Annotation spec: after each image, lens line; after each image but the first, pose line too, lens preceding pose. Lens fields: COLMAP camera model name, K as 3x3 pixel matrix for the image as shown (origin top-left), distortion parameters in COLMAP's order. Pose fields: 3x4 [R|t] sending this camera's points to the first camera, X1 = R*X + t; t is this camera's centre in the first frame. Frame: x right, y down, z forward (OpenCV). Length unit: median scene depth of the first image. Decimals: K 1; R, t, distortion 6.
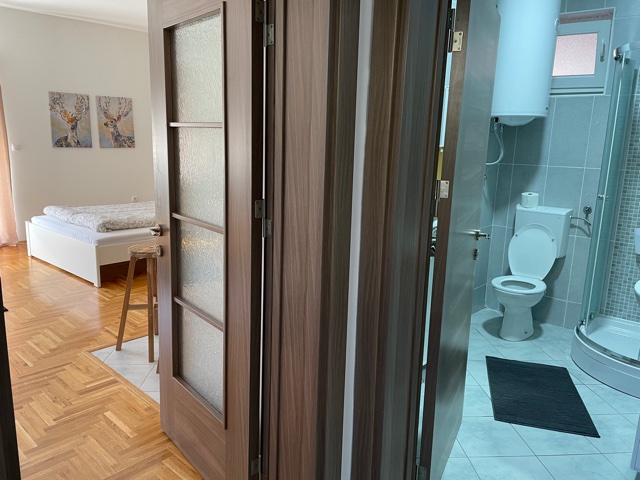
lens RADIAL K [[479.5, 0, 322.1], [0, 479.5, 239.5], [0, 0, 1]] dist [0.093141, -0.122328]
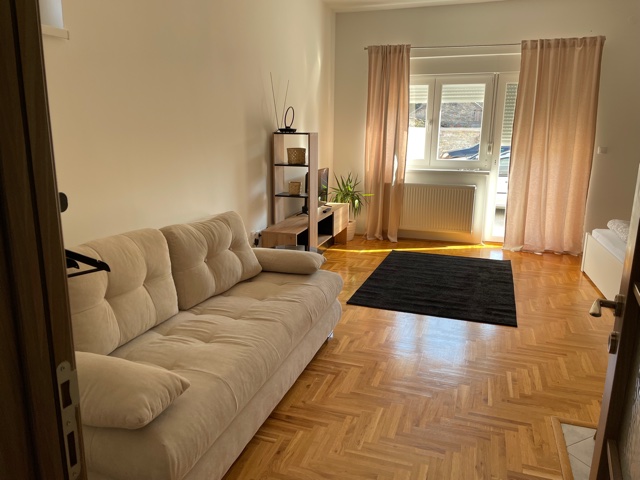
lens RADIAL K [[478.4, 0, 322.0], [0, 478.4, 236.7], [0, 0, 1]] dist [0.090582, -0.121146]
pose [[0.405850, 0.172174, -0.897575, -0.002036], [-0.183261, 0.977480, 0.104638, -0.034037], [0.895378, 0.122023, 0.428263, 0.182314]]
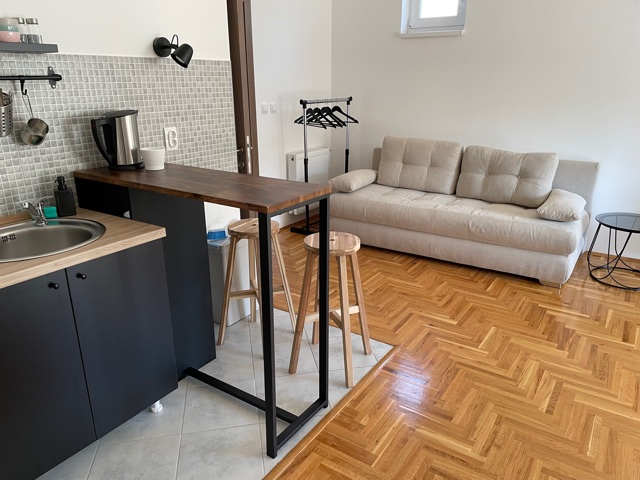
lens RADIAL K [[479.5, 0, 322.1], [0, 479.5, 239.5], [0, 0, 1]] dist [0.093141, -0.122328]
pose [[-0.987450, 0.018356, -0.156862, -0.127532], [-0.062510, 0.866686, 0.494923, -0.199902], [0.145035, 0.498517, -0.854661, 0.932962]]
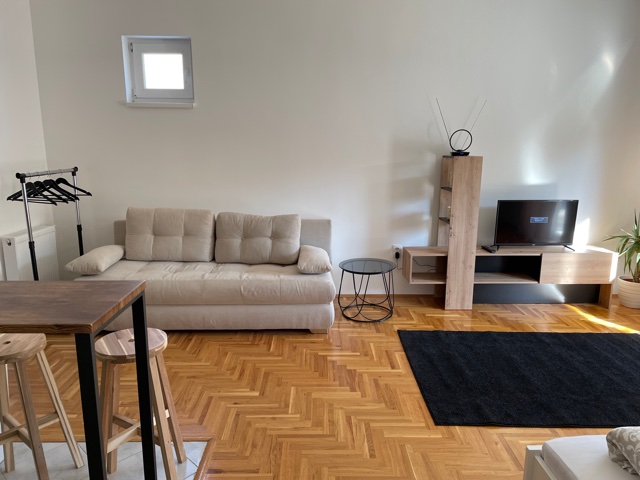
lens RADIAL K [[474.7, 0, 318.3], [0, 474.7, 244.2], [0, 0, 1]] dist [0.082028, -0.114921]
pose [[-0.733916, 0.107635, -0.670658, -0.074285], [-0.163351, 0.930418, 0.328083, -0.194833], [0.659306, 0.350338, -0.665266, 0.873231]]
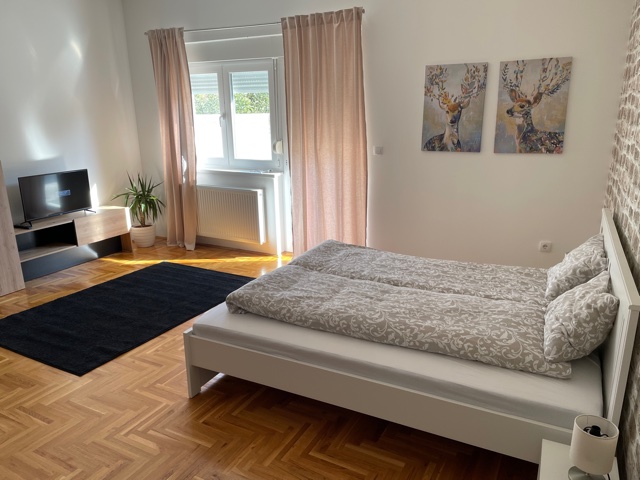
lens RADIAL K [[474.7, 0, 318.3], [0, 474.7, 244.2], [0, 0, 1]] dist [0.082028, -0.114921]
pose [[0.243739, 0.231483, -0.941810, 0.080385], [-0.177267, 0.965372, 0.191398, -0.187516], [0.953503, 0.120301, 0.276333, 0.787233]]
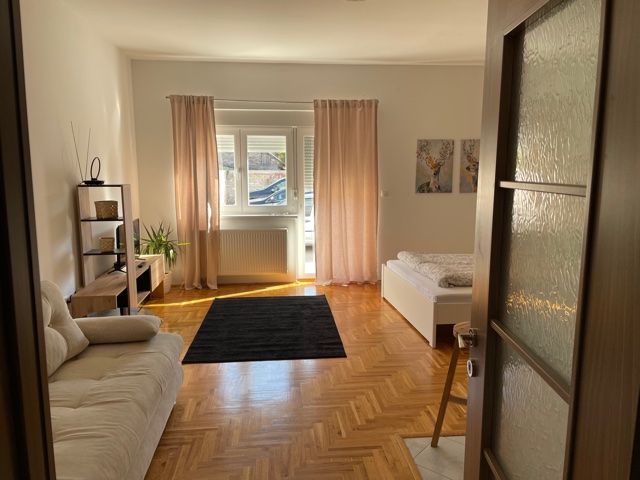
lens RADIAL K [[479.5, 0, 322.1], [0, 479.5, 239.5], [0, 0, 1]] dist [0.093141, -0.122328]
pose [[0.747074, 0.062225, -0.661822, -0.022650], [-0.111014, 0.993306, -0.031922, -0.041848], [0.655405, 0.097320, 0.748981, 0.133980]]
